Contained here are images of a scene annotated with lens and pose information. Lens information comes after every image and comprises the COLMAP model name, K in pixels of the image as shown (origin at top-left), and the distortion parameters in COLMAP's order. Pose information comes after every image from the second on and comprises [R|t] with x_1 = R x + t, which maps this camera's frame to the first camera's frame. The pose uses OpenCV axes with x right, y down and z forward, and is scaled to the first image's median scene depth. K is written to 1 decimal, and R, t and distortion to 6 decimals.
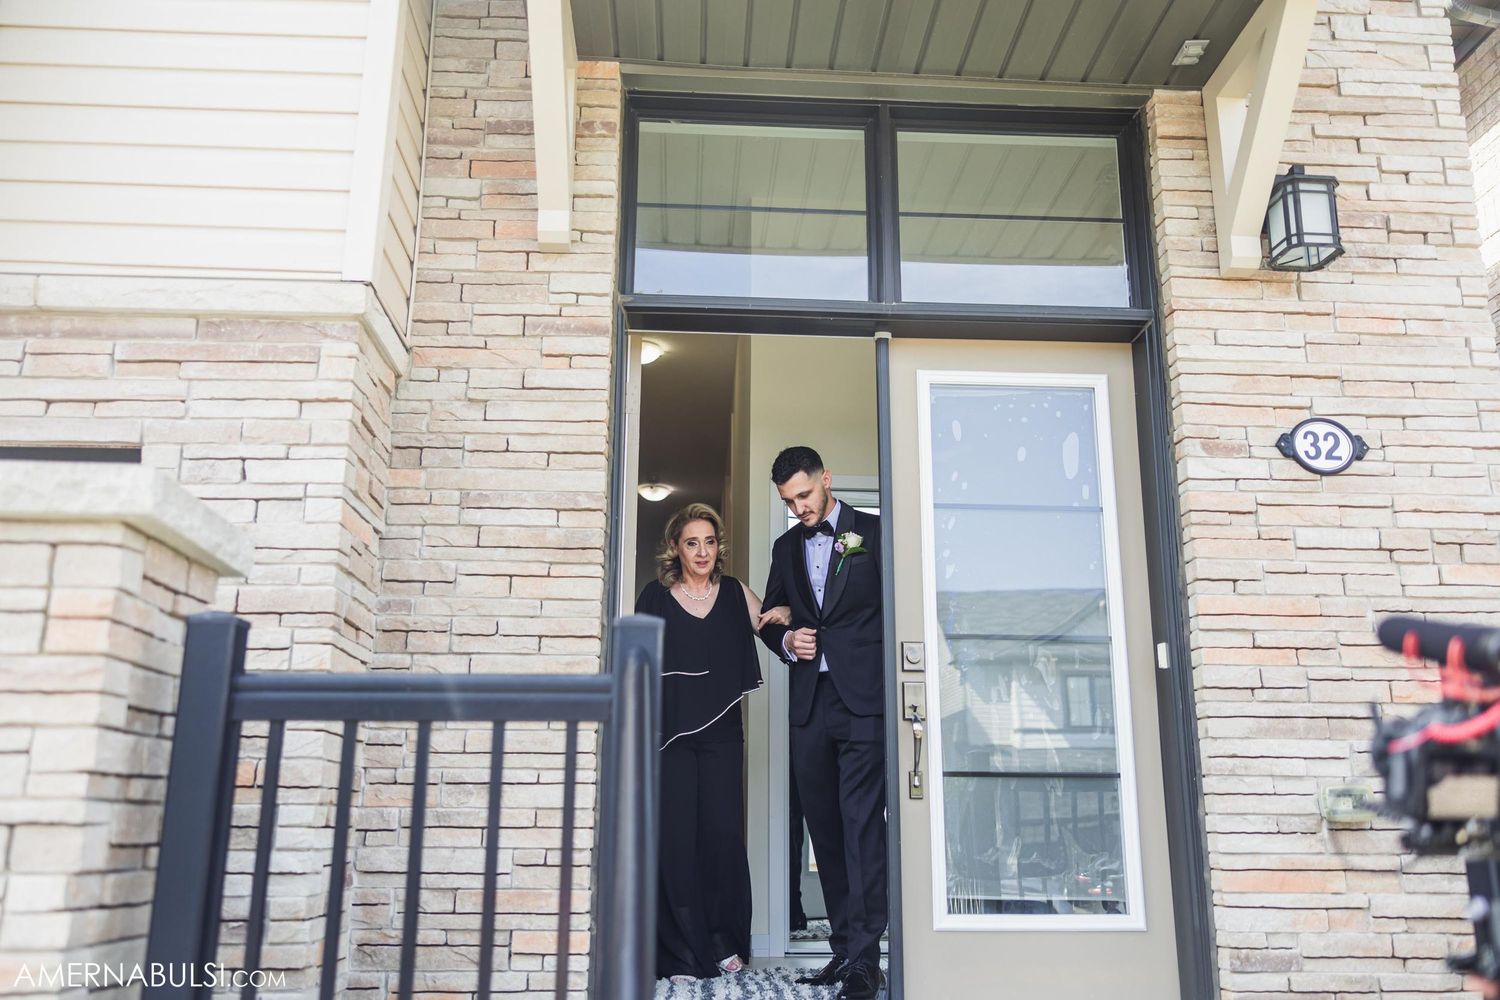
lens RADIAL K [[1240.4, 0, 748.6], [0, 1240.4, 509.2], [0, 0, 1]] dist [-0.013825, 0.016020]
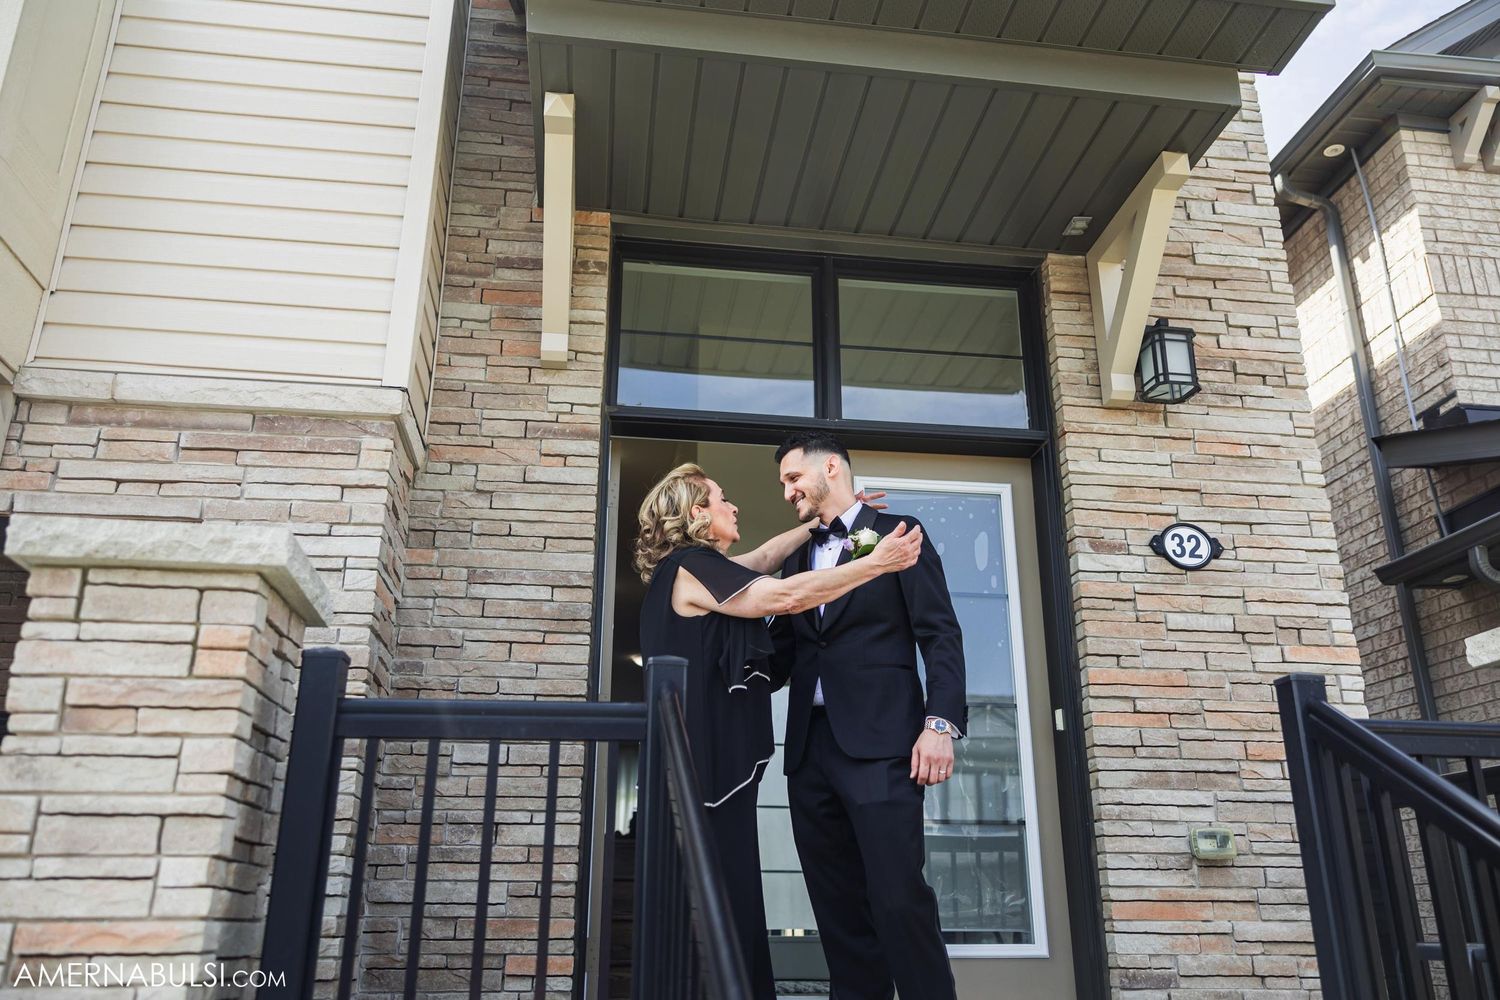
lens RADIAL K [[1177.5, 0, 750.0], [0, 1177.5, 500.0], [0, 0, 1]] dist [-0.000954, 0.002817]
pose [[0.996455, 0.024345, 0.080525, -0.058364], [-0.016467, 0.995139, -0.097098, 0.023434], [-0.082497, 0.095427, 0.992012, -0.116966]]
